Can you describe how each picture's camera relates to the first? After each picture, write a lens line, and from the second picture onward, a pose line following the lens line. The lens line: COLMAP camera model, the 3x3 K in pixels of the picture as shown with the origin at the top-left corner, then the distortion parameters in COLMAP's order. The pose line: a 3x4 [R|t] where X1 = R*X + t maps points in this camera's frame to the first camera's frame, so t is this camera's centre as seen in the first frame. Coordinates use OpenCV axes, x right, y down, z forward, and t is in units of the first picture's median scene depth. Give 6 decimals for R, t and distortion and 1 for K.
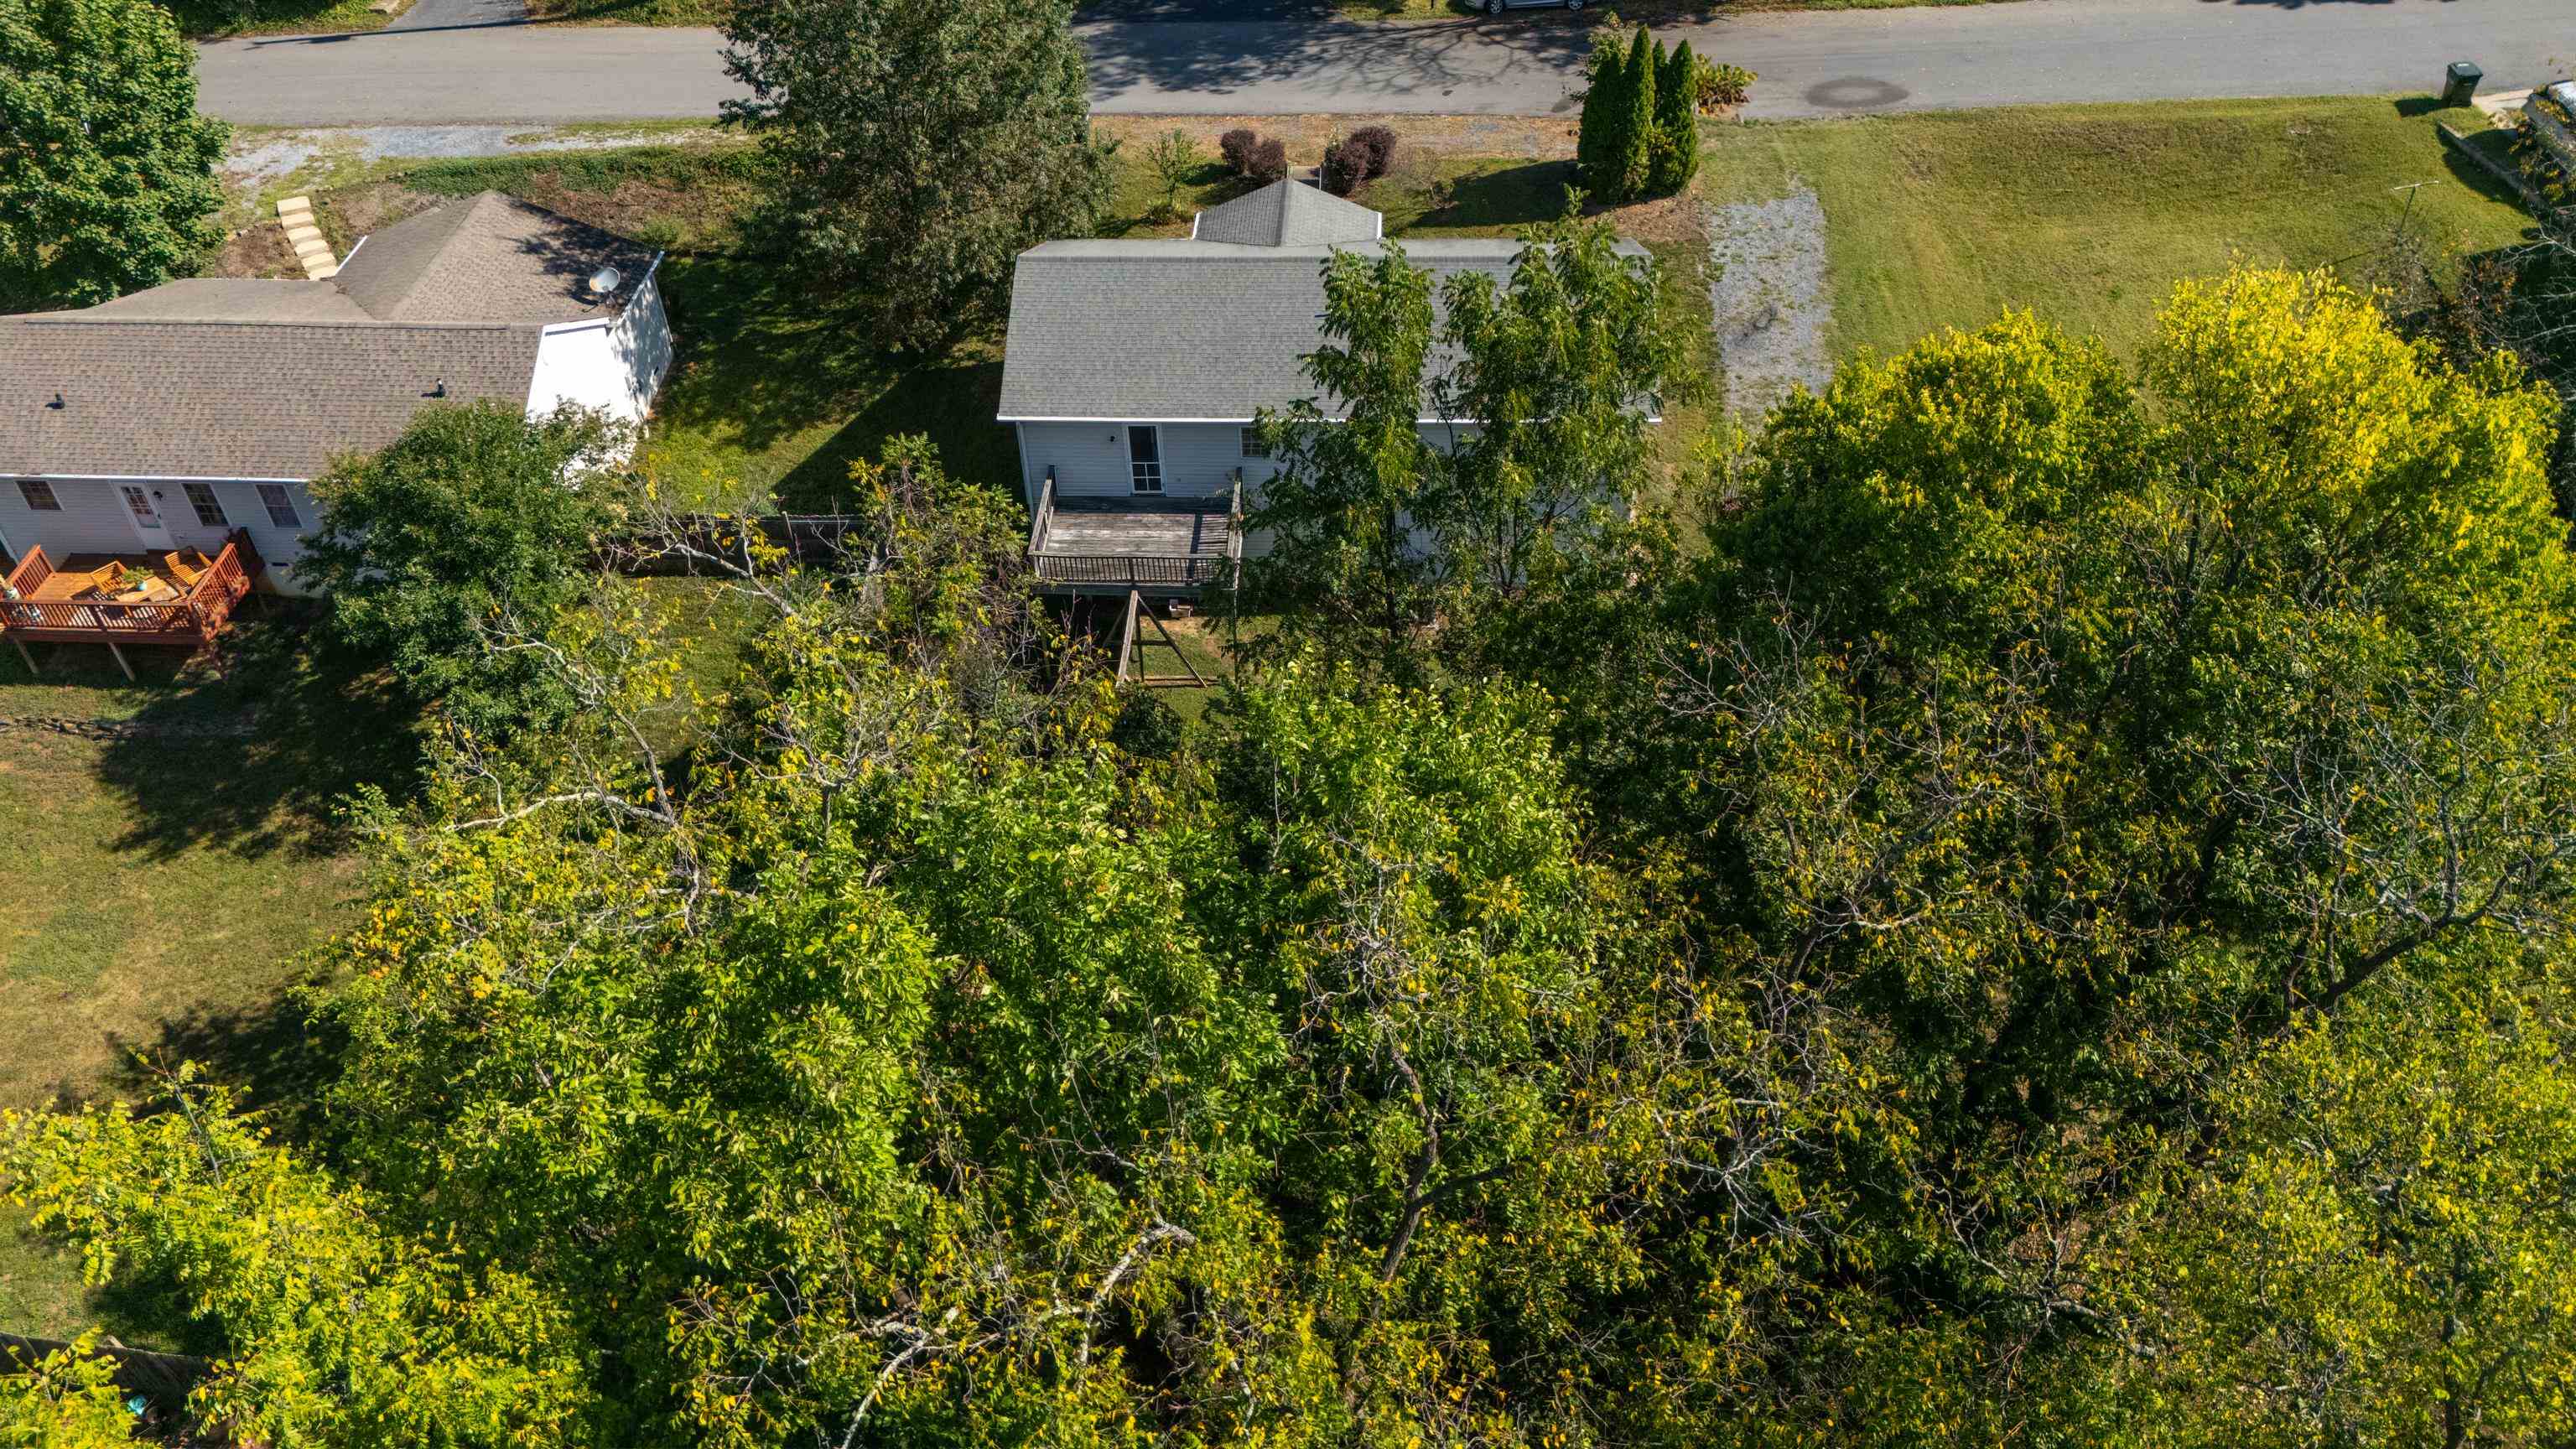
lens RADIAL K [[1878.0, 0, 1284.1], [0, 1878.0, 738.5], [0, 0, 1]] dist [0.054901, -0.053210]
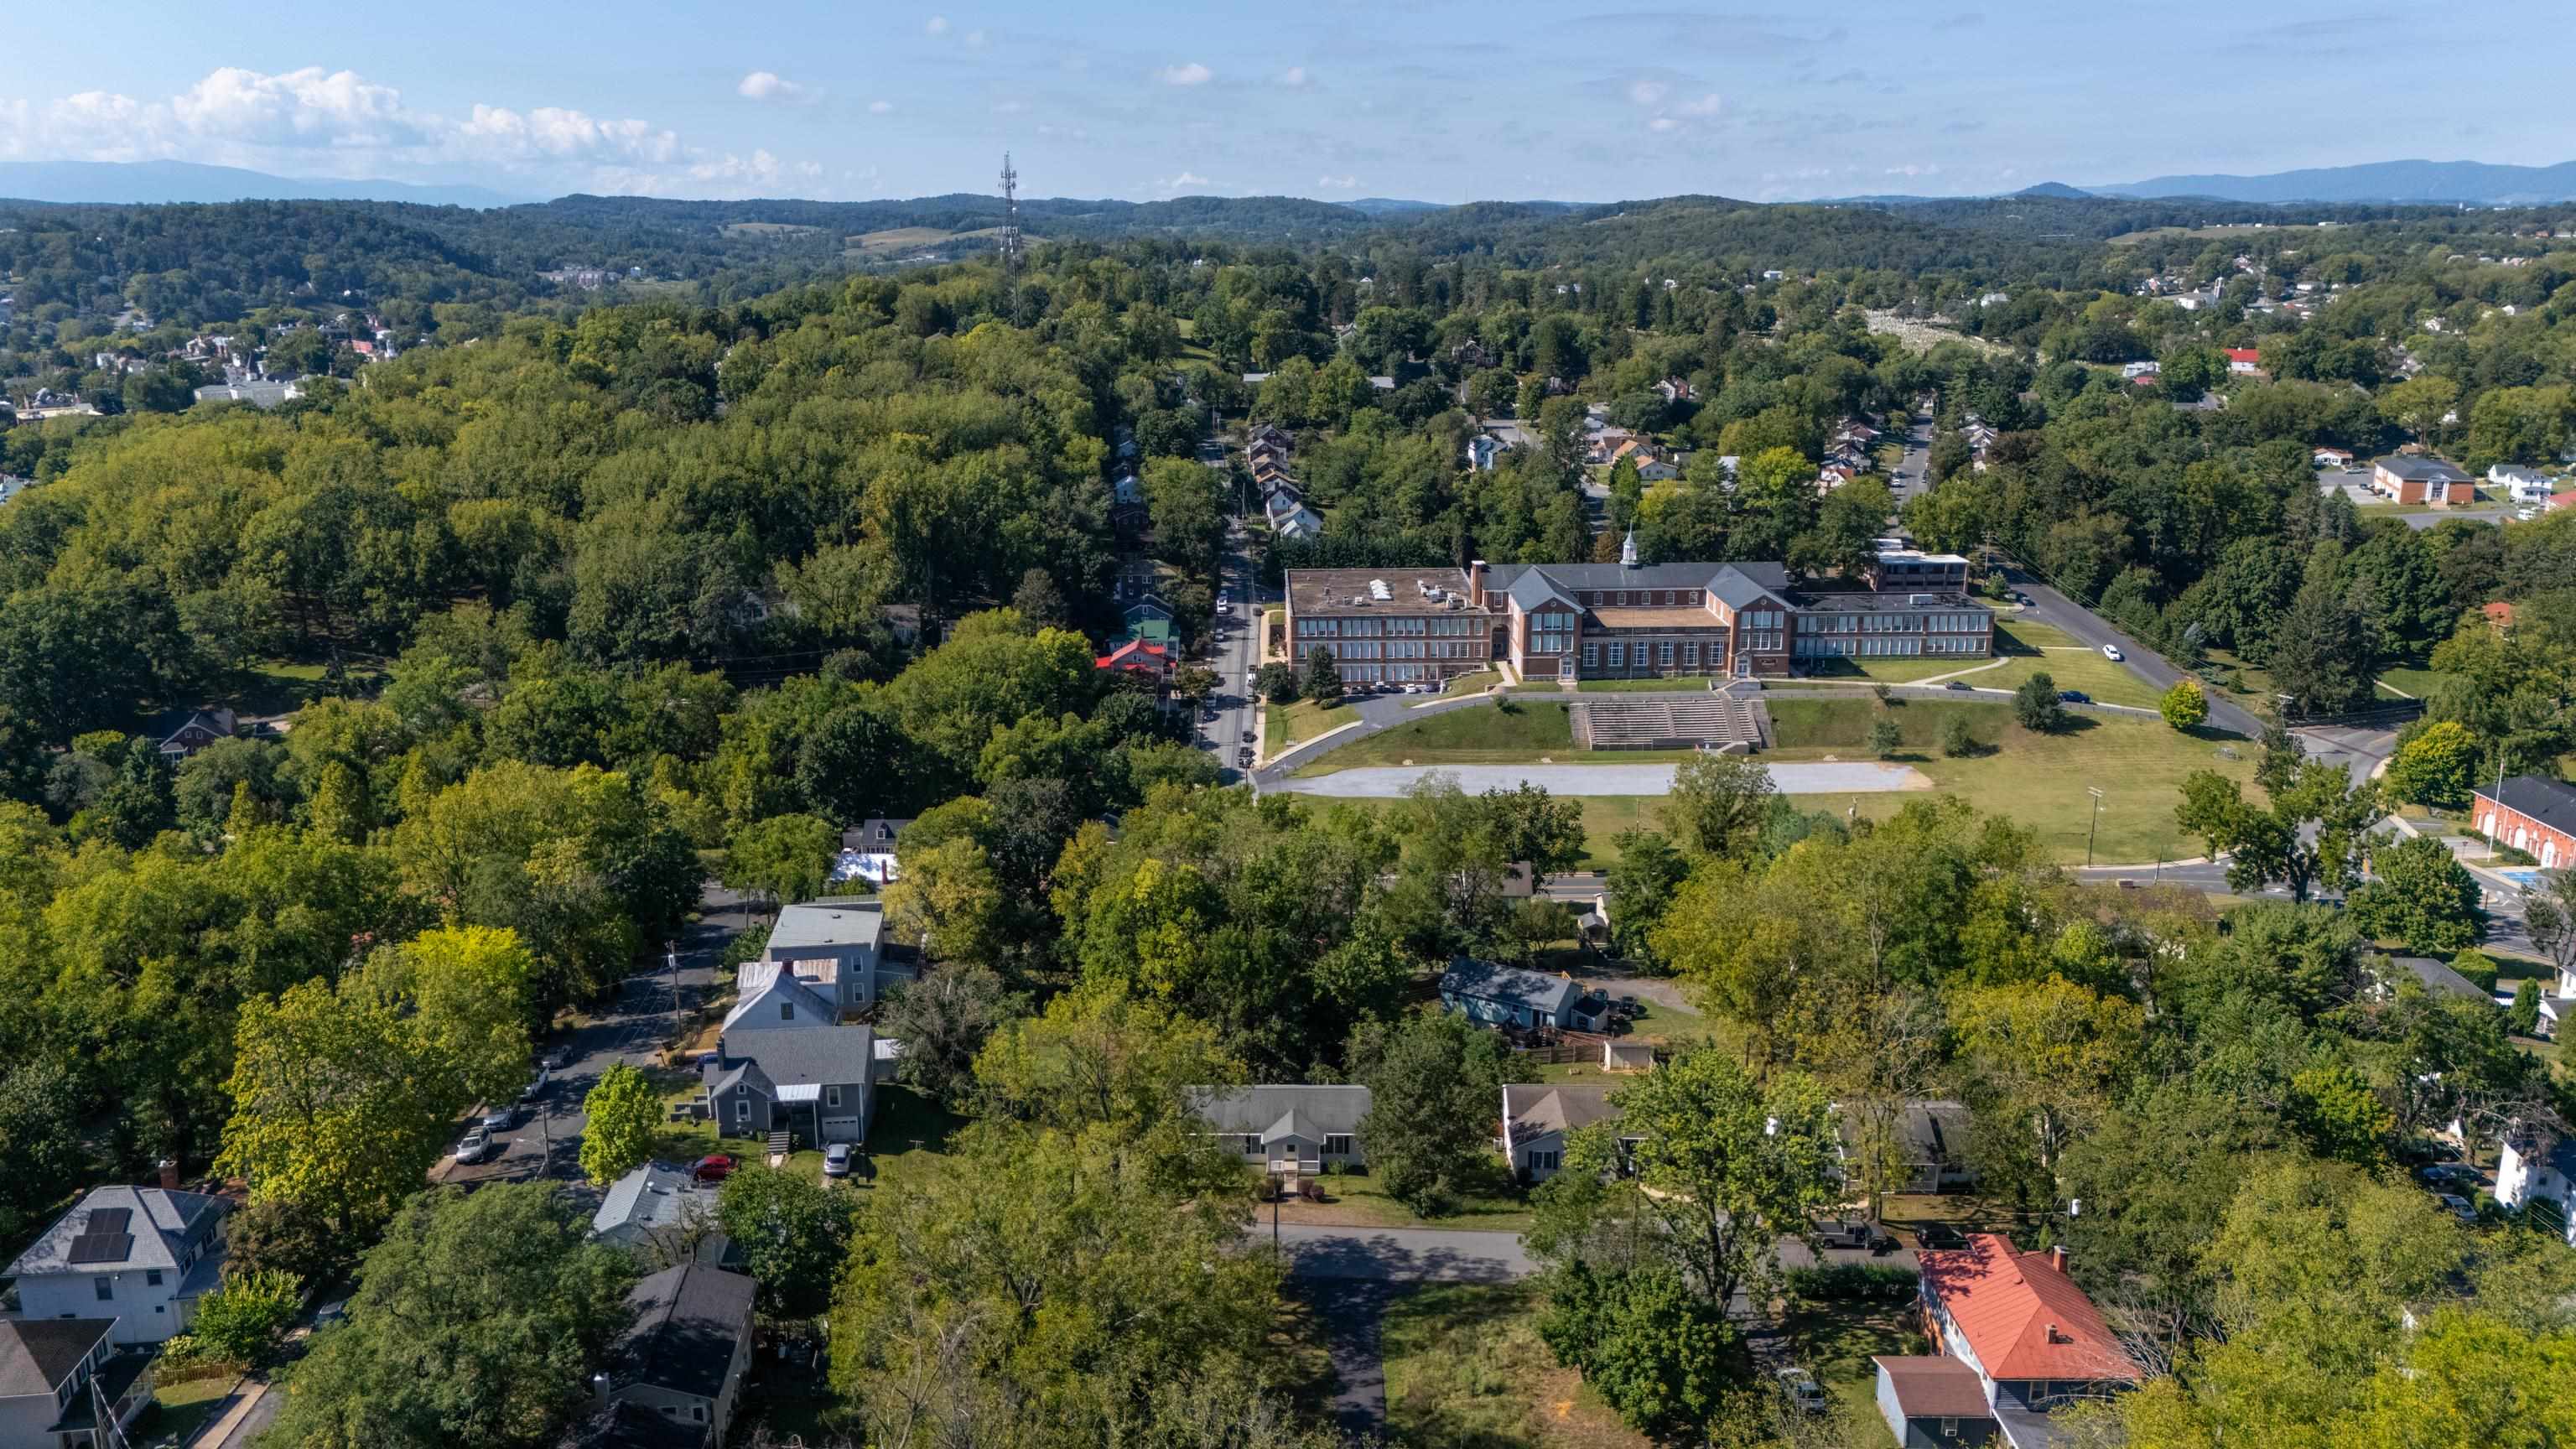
lens RADIAL K [[1868.2, 0, 1288.0], [0, 1868.2, 724.5], [0, 0, 1]] dist [0.117309, -0.164098]
pose [[-0.999060, 0.024565, -0.035713, 0.094498], [-0.016536, 0.545602, 0.837881, -2.918346], [0.040068, 0.837685, -0.544683, 1.948727]]
